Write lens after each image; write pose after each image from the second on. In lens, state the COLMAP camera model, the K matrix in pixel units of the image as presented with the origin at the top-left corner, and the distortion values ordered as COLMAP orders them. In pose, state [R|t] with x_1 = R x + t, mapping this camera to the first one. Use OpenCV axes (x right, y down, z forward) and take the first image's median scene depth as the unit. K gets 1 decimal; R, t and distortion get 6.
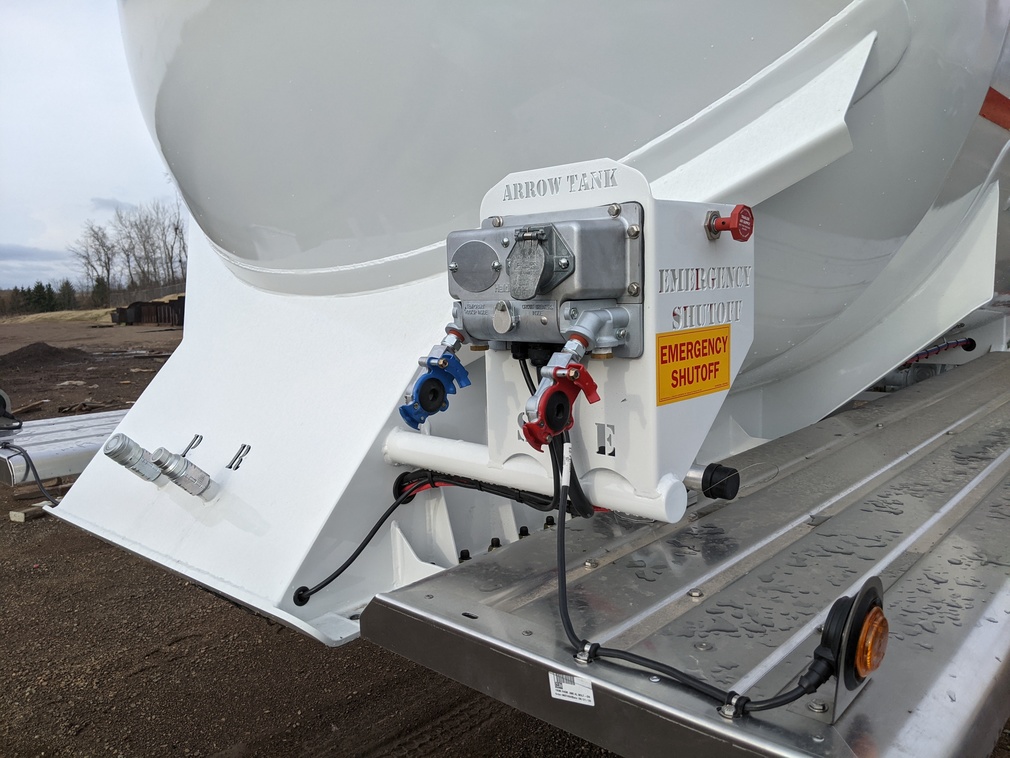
lens RADIAL K [[825.8, 0, 501.9], [0, 825.8, 374.7], [0, 0, 1]] dist [0.034324, -0.051221]
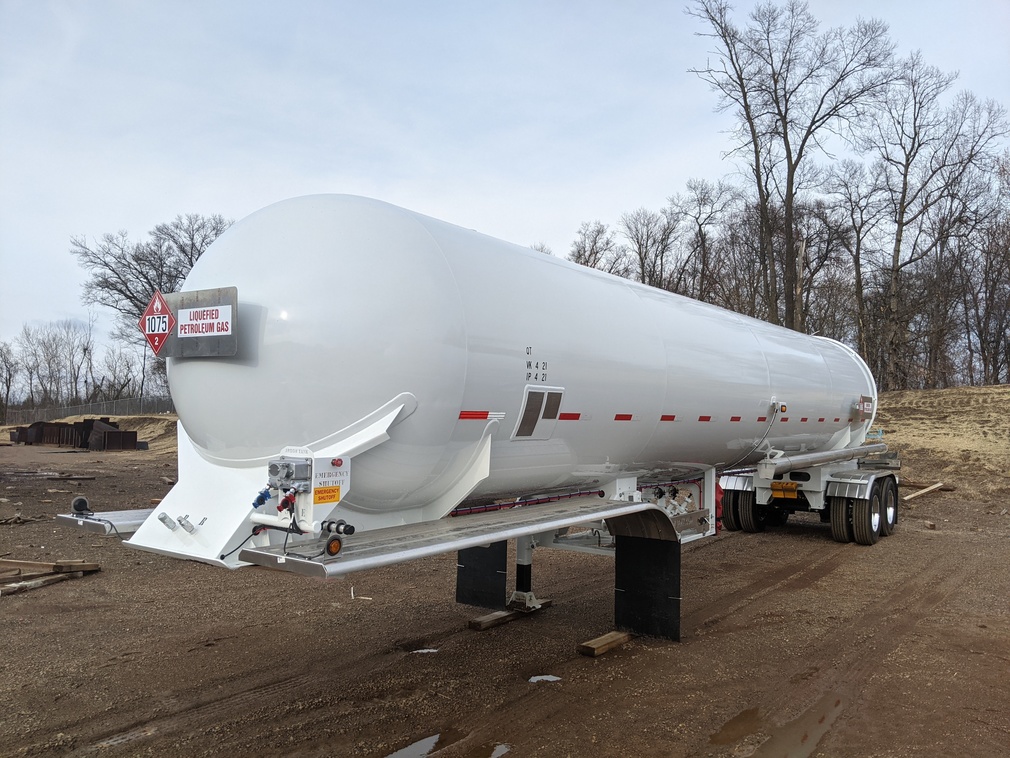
lens RADIAL K [[825.8, 0, 505.0], [0, 825.8, 387.8], [0, 0, 1]] dist [0.034324, -0.051221]
pose [[0.992973, 0.055129, 0.104714, 0.335038], [-0.038952, 0.987813, -0.150690, 0.022804], [-0.111745, 0.145552, 0.983020, -1.668313]]
